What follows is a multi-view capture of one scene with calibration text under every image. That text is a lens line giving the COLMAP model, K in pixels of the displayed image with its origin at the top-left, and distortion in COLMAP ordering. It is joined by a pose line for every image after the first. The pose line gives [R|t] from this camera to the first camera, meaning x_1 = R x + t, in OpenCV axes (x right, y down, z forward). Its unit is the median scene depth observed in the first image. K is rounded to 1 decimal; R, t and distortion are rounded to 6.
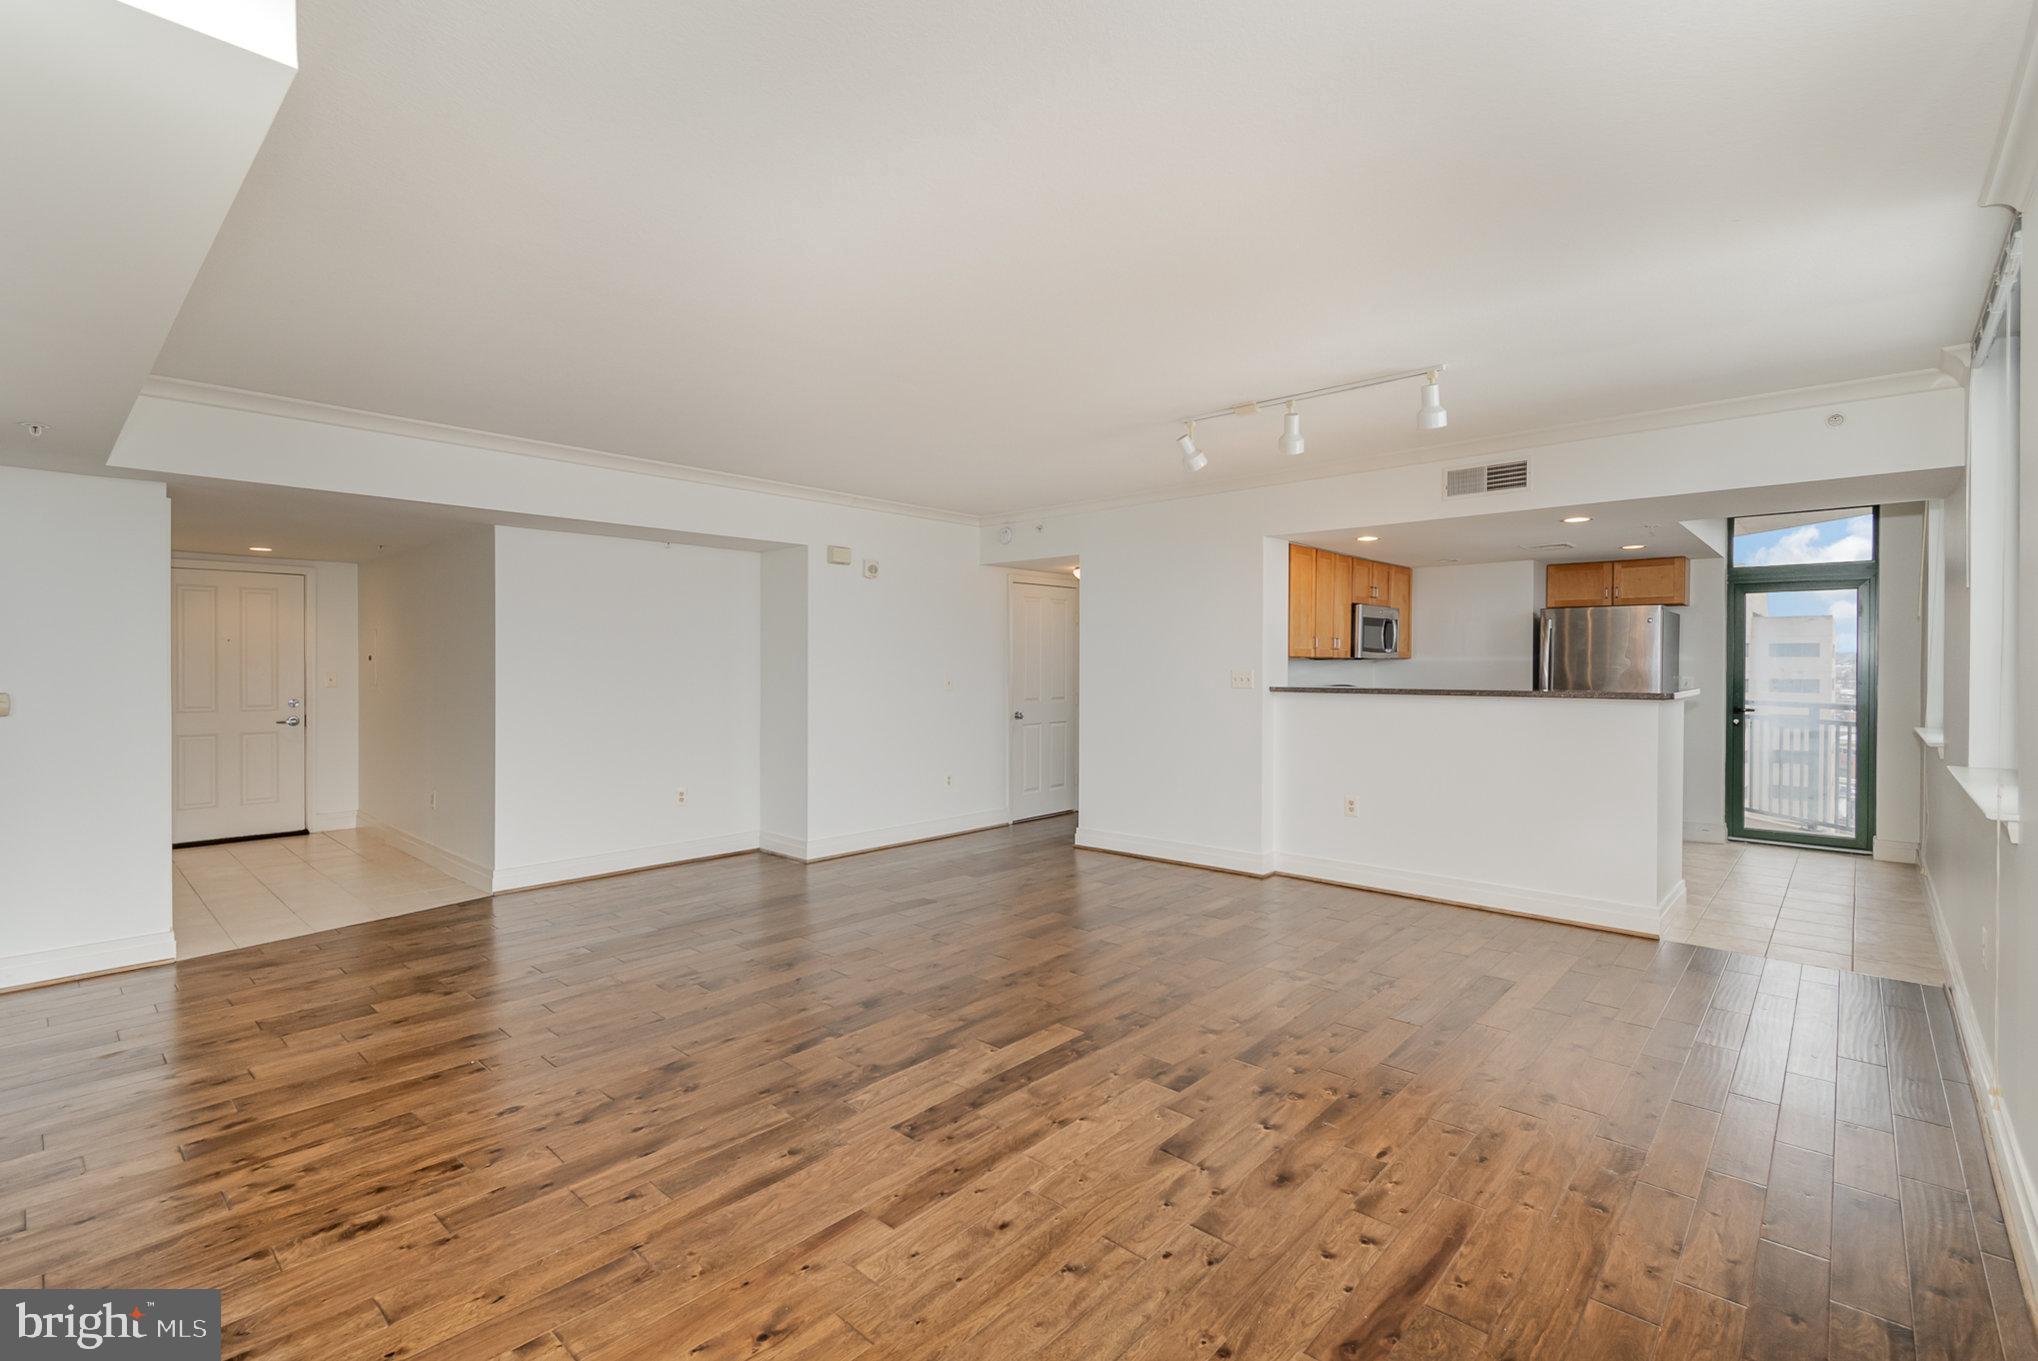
lens RADIAL K [[941.4, 0, 1019.0], [0, 941.4, 680.5], [0, 0, 1]] dist [0.007263, -0.000197]
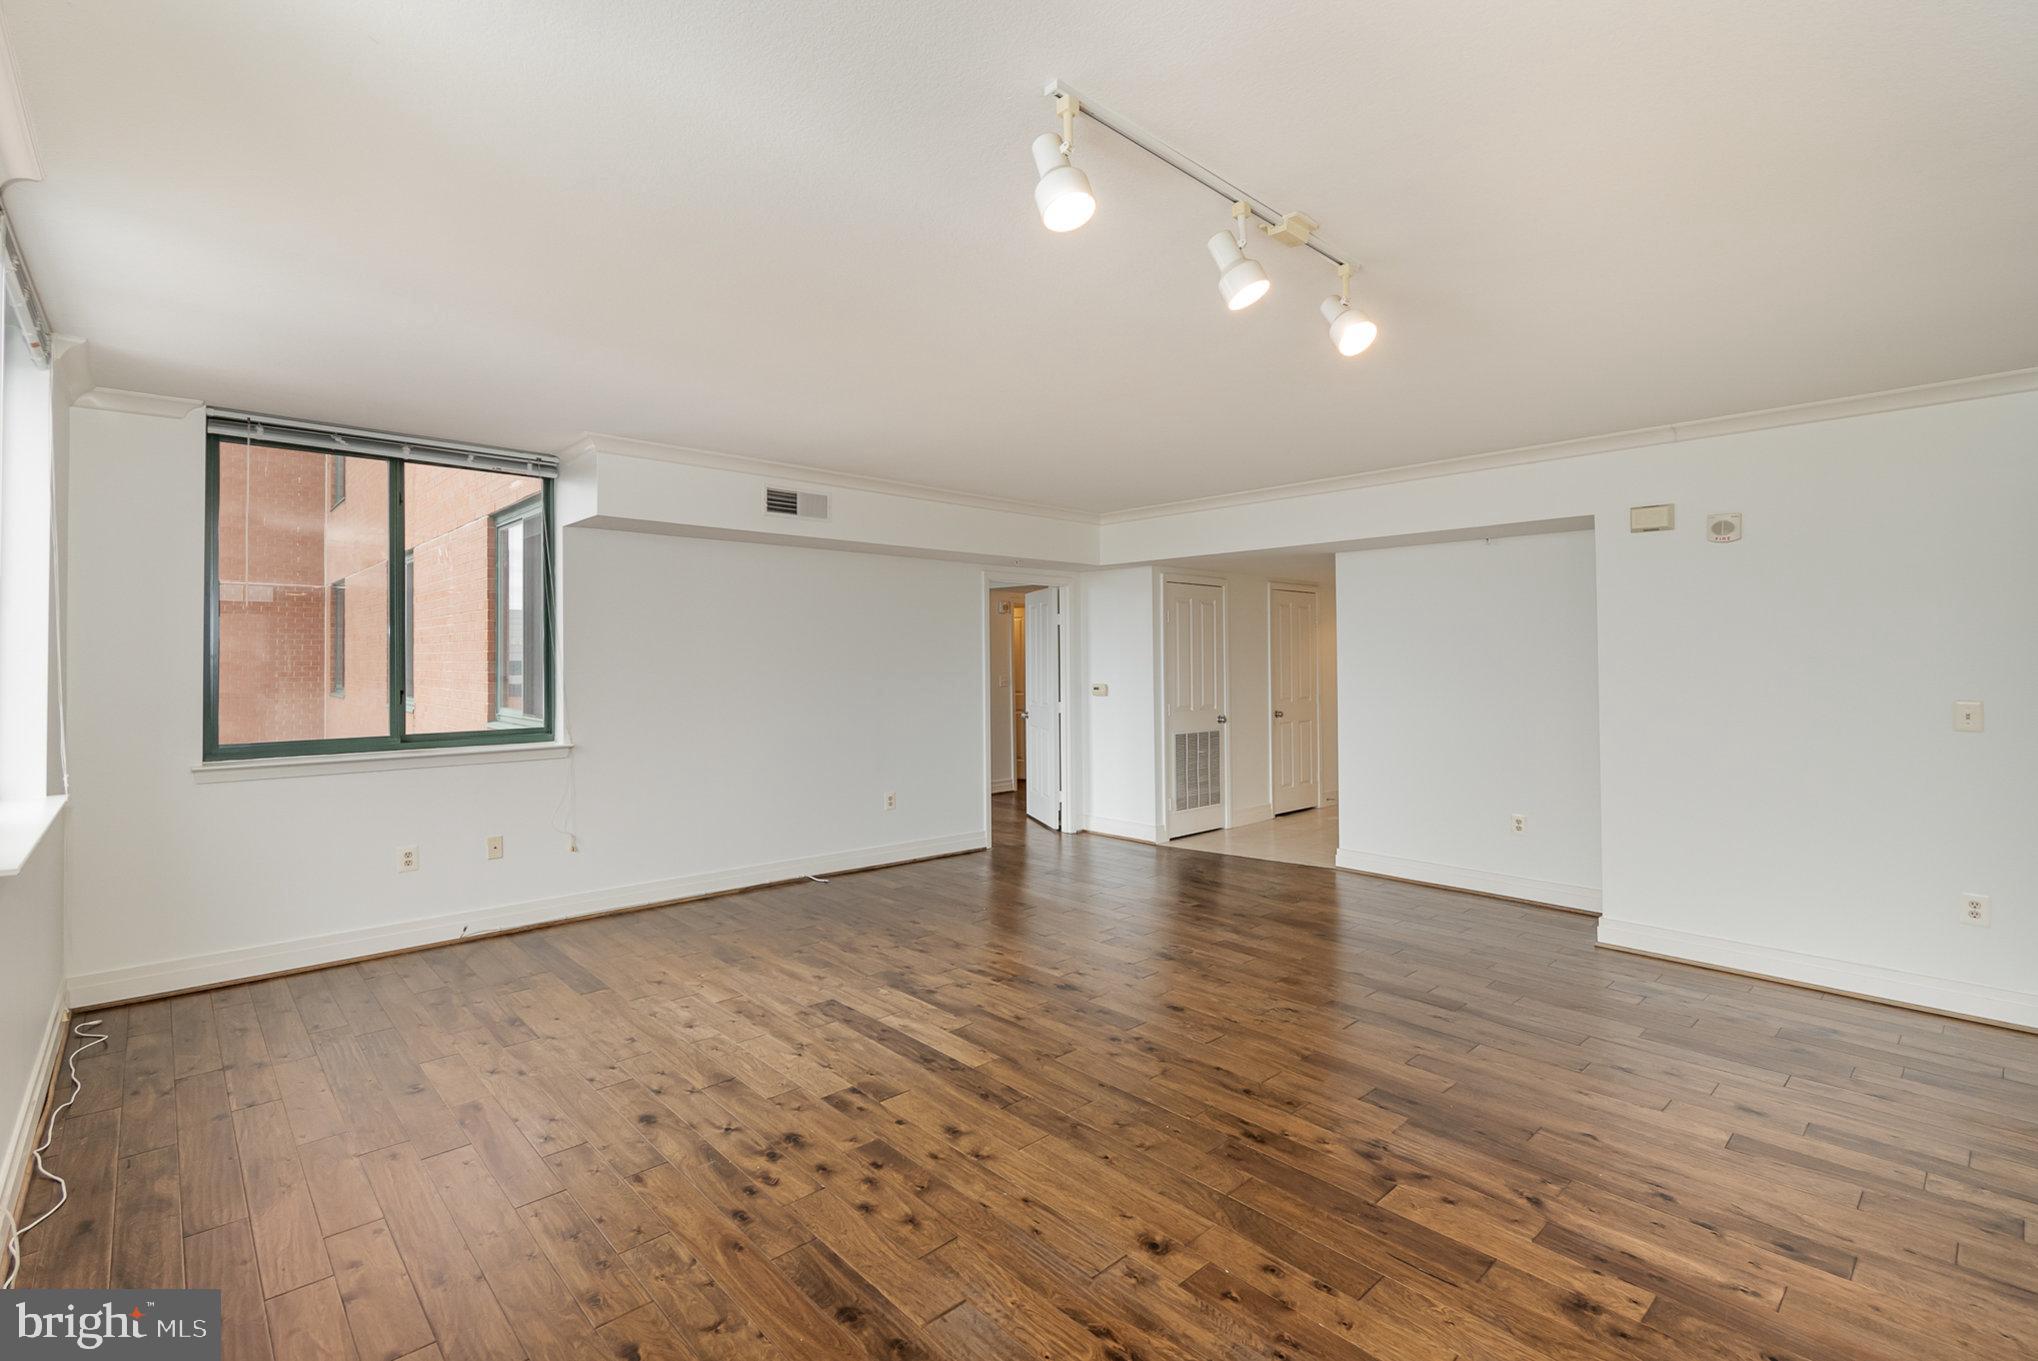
lens RADIAL K [[938.8, 0, 1016.2], [0, 938.8, 653.5], [0, 0, 1]] dist [0.003065, 0.000204]
pose [[-0.109360, -0.006684, -0.993980, 1.114297], [-0.014234, 0.999885, -0.005158, -0.048519], [0.993900, 0.013584, -0.109443, 1.249647]]
